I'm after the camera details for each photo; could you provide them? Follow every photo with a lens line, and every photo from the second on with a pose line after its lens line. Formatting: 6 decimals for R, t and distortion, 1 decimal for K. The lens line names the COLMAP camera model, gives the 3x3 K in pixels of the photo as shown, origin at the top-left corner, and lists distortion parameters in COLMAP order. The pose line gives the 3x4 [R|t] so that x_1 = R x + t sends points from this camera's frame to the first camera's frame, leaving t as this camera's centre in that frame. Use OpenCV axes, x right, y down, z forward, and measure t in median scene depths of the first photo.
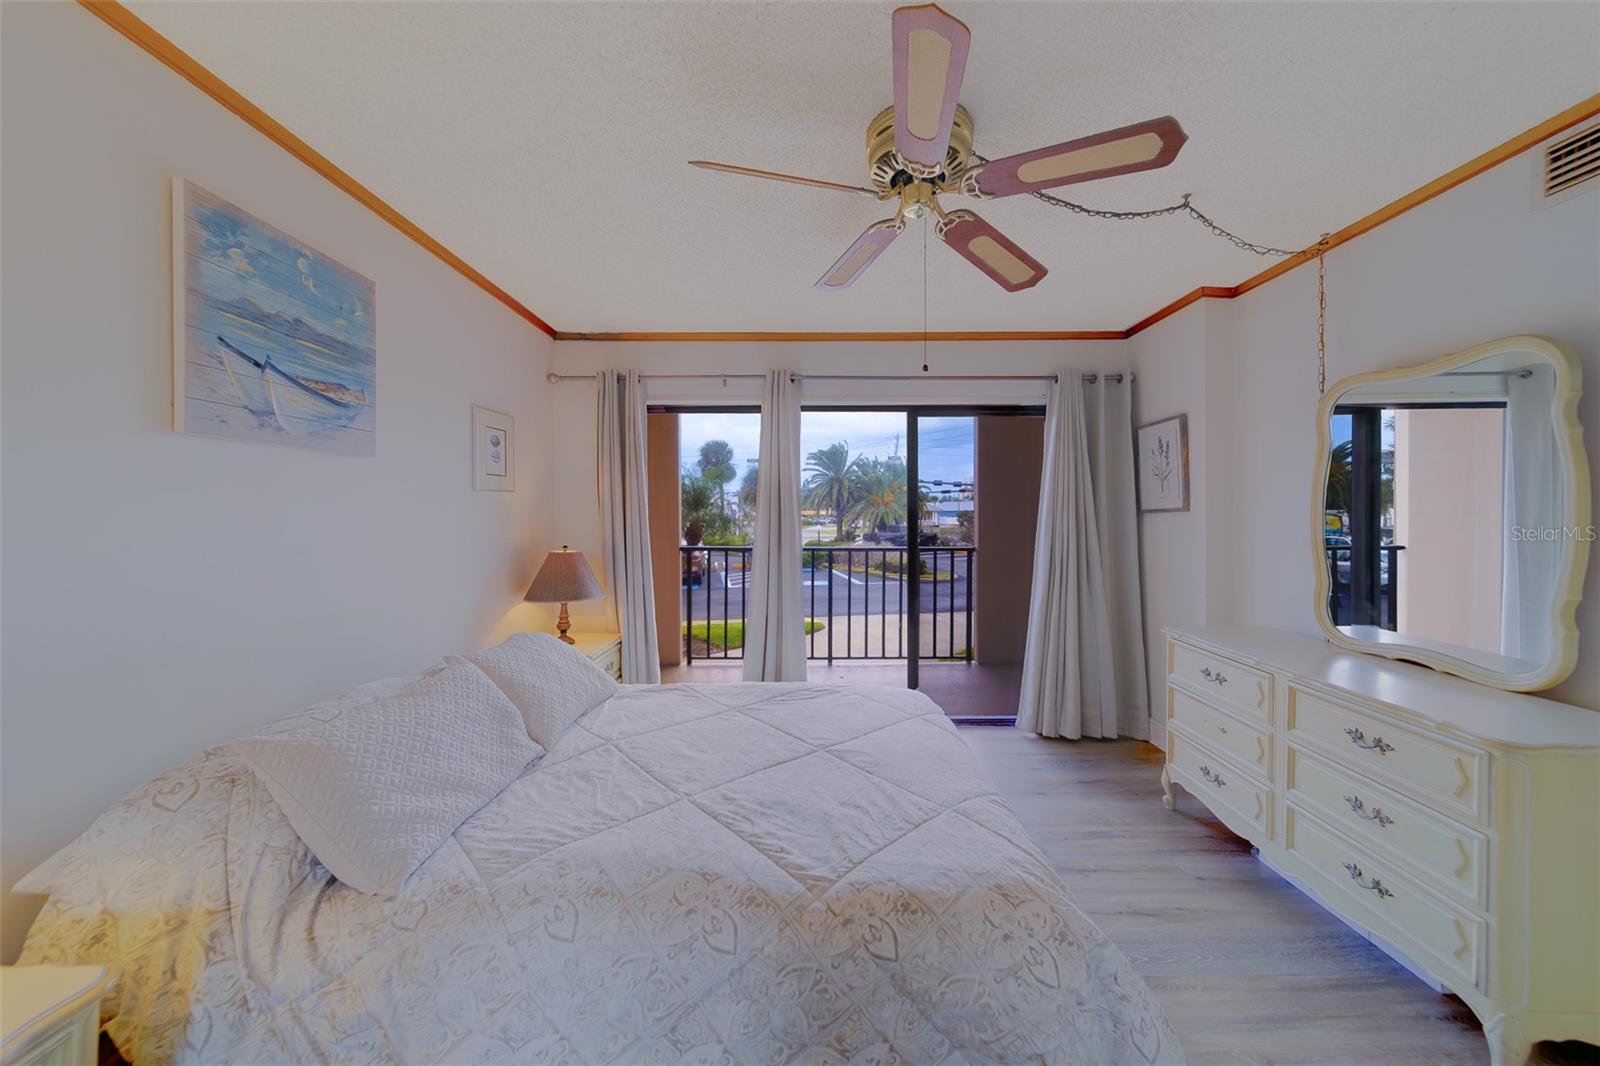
lens RADIAL K [[566.9, 0, 797.1], [0, 566.9, 520.9], [0, 0, 1]] dist [0.000956, -0.000008]
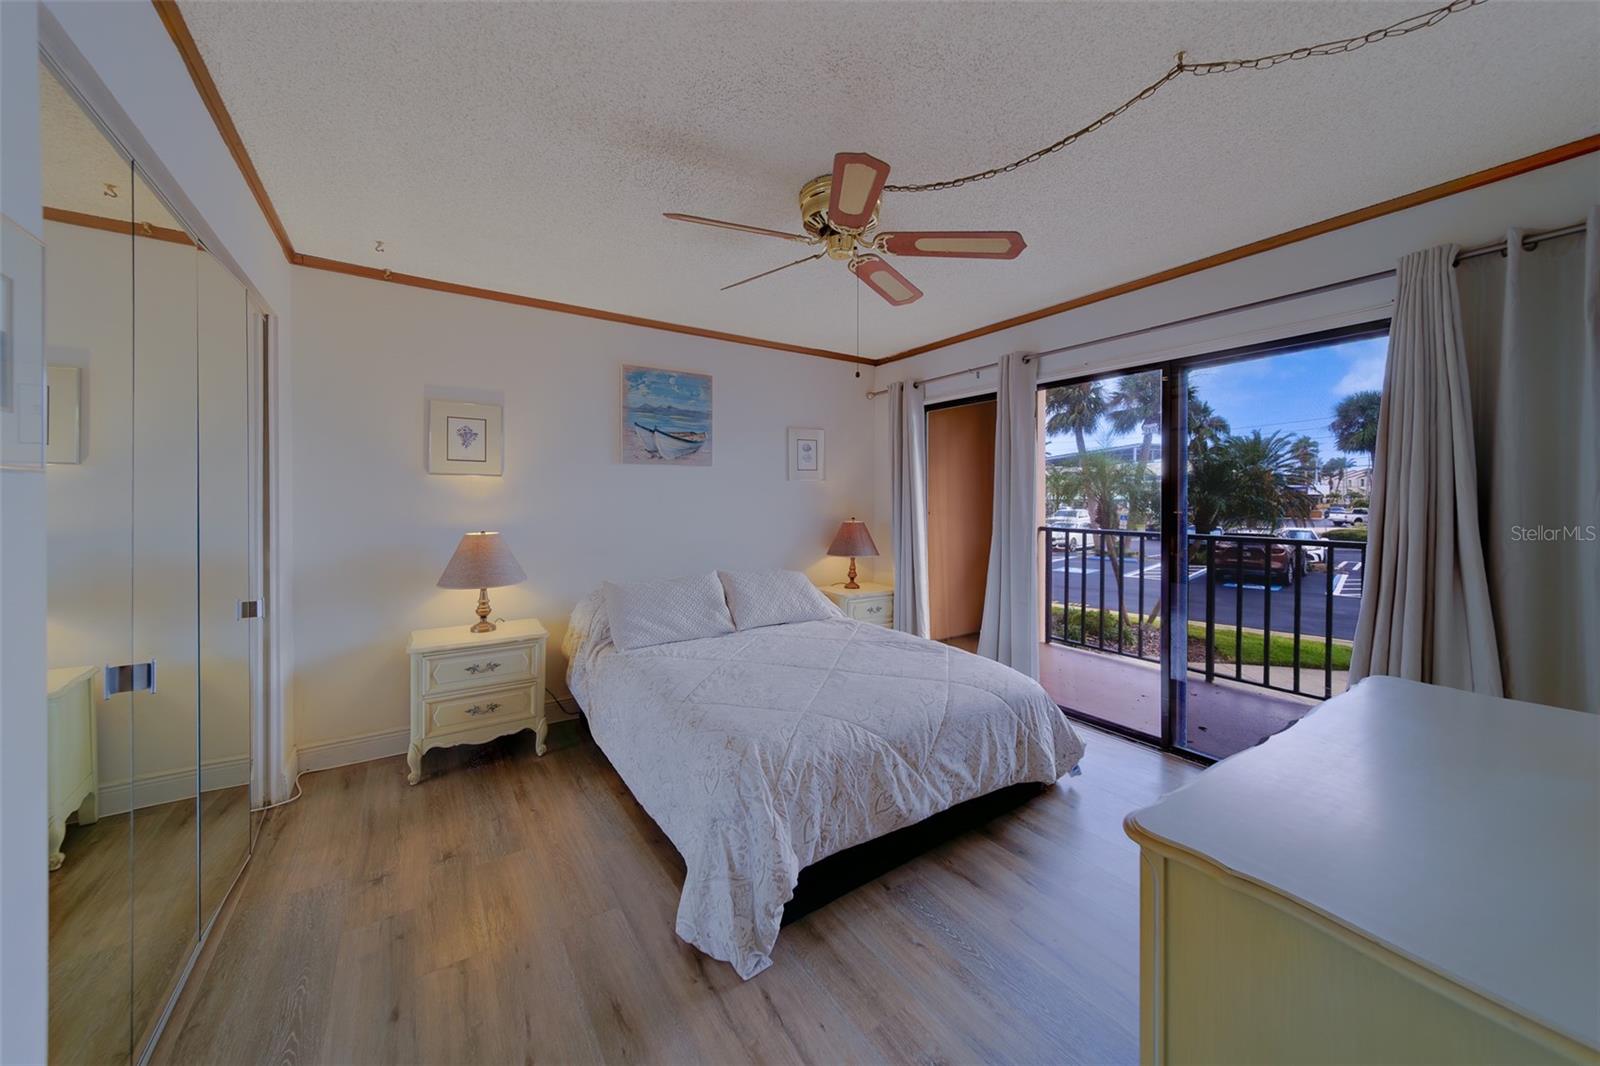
lens RADIAL K [[560.7, 0, 795.2], [0, 560.7, 500.7], [0, 0, 1]] dist [0.003813, 0.000061]
pose [[0.548370, 0.002239, -0.836233, 1.031407], [-0.006142, 0.999980, -0.001350, 0.007424], [0.836213, 0.005876, 0.548373, 0.189723]]
